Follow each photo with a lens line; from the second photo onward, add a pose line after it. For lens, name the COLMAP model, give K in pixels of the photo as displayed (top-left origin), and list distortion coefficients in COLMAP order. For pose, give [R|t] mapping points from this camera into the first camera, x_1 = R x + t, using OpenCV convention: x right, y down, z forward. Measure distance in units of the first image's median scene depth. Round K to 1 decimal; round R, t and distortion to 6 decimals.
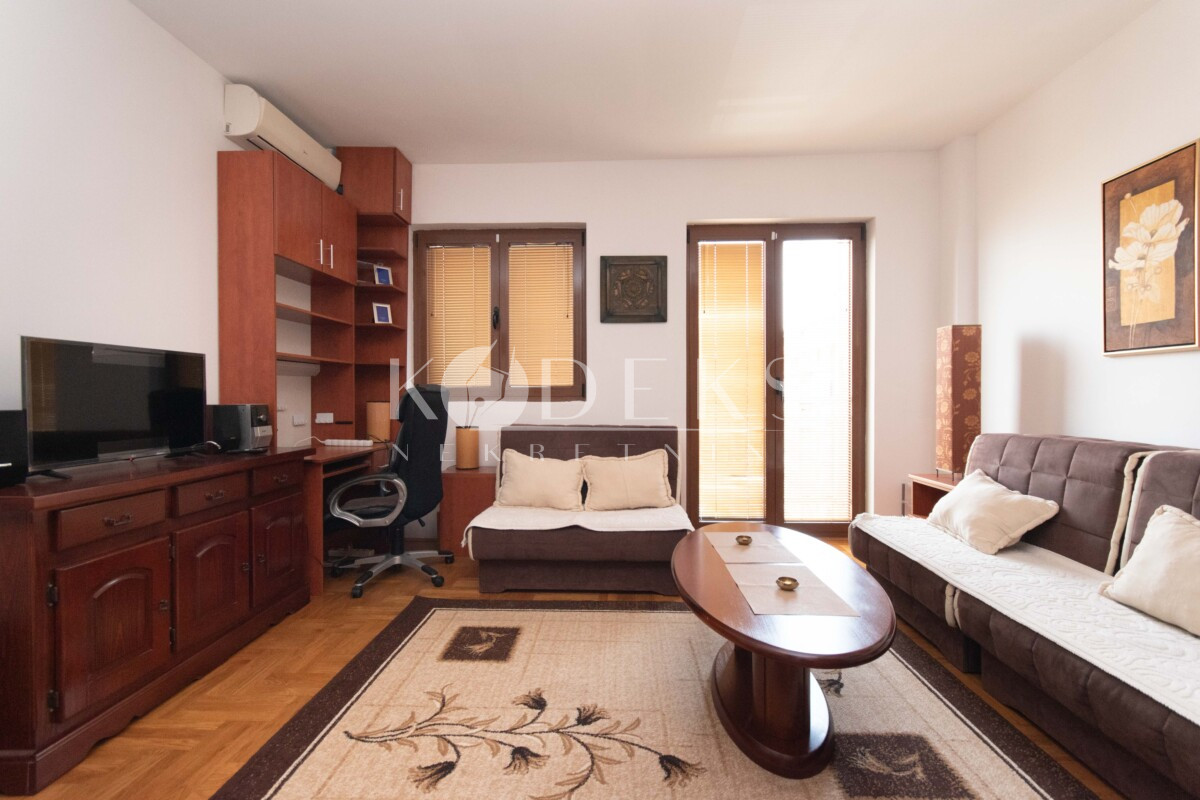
lens RADIAL K [[535.3, 0, 600.0], [0, 535.3, 400.0], [0, 0, 1]] dist [0.012898, -0.000310]
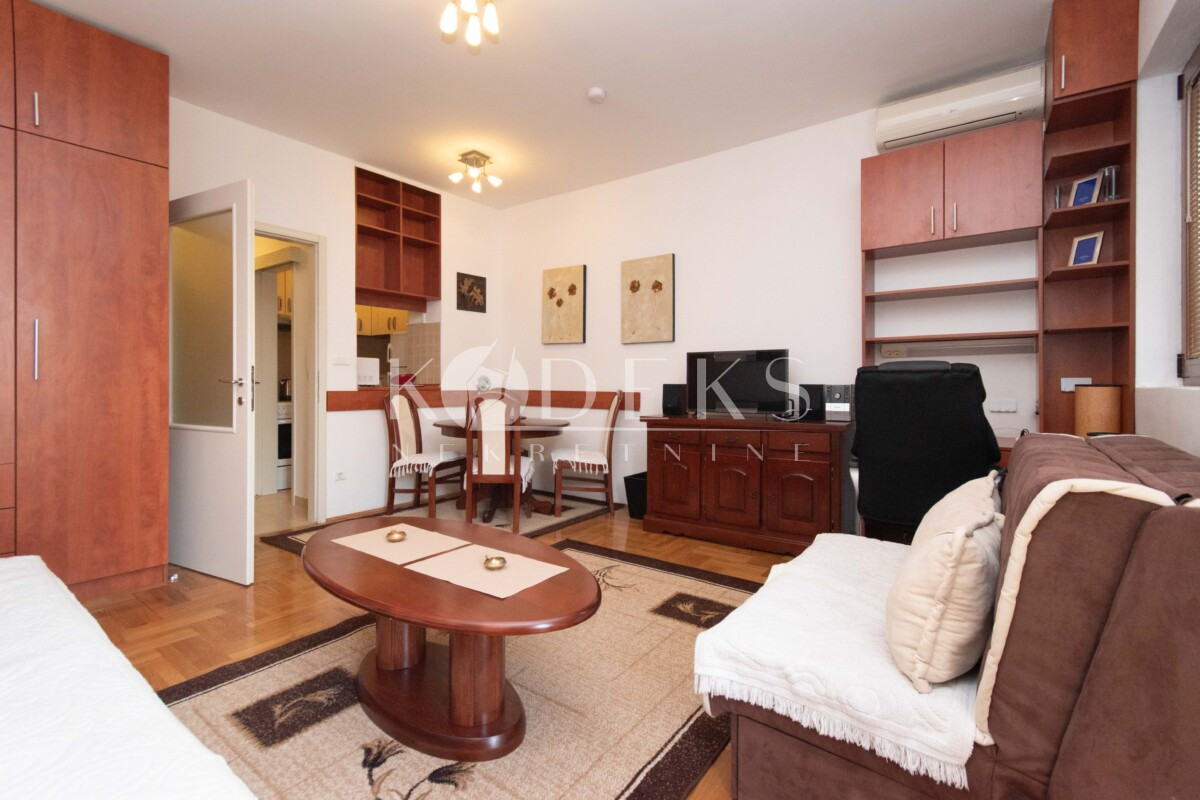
lens RADIAL K [[526.8, 0, 604.2], [0, 526.8, 380.2], [0, 0, 1]] dist [0.021563, -0.000027]
pose [[-0.559813, -0.003877, -0.828610, 0.745691], [-0.006525, 0.999979, -0.000270, 0.001258], [0.828593, 0.005255, -0.559826, 1.431776]]
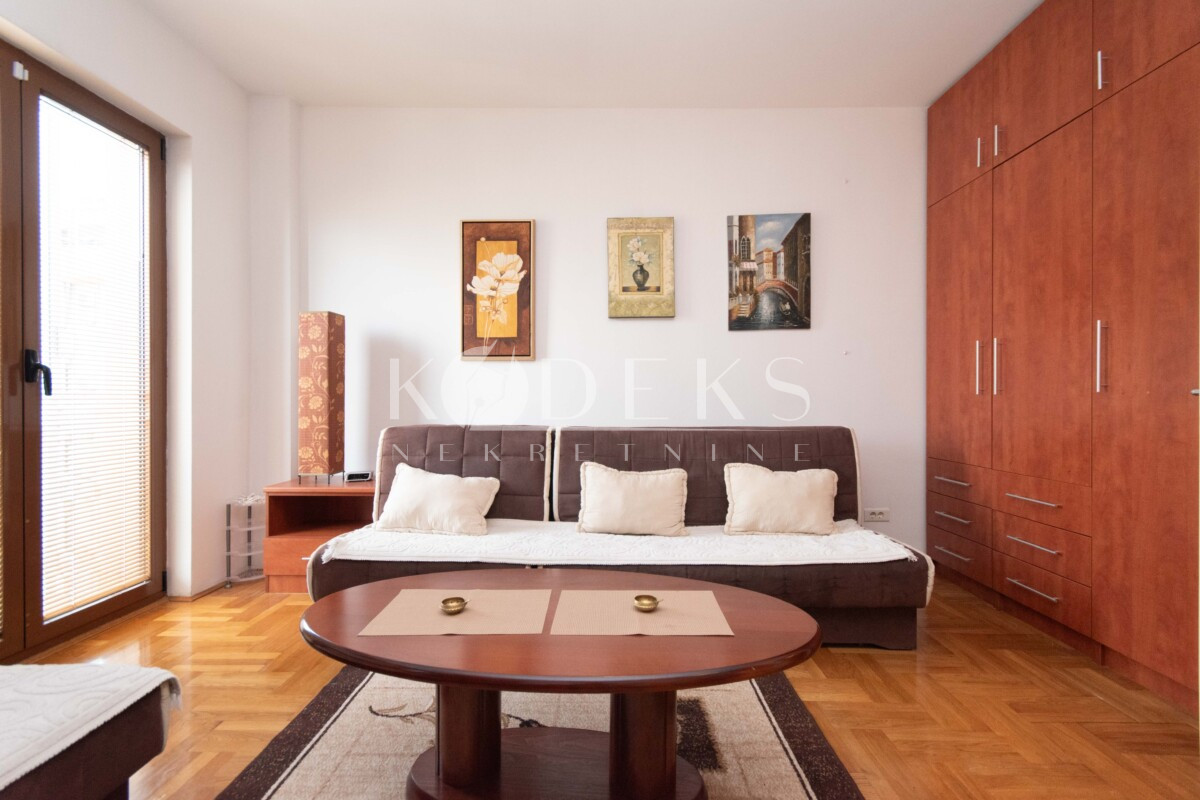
lens RADIAL K [[535.3, 0, 600.0], [0, 535.3, 400.0], [0, 0, 1]] dist [0.012898, -0.000310]
pose [[-0.028687, -0.003225, 0.999583, -0.350363], [0.006451, 0.999973, 0.003411, 0.012496], [-0.999568, 0.006546, -0.028666, 0.779149]]
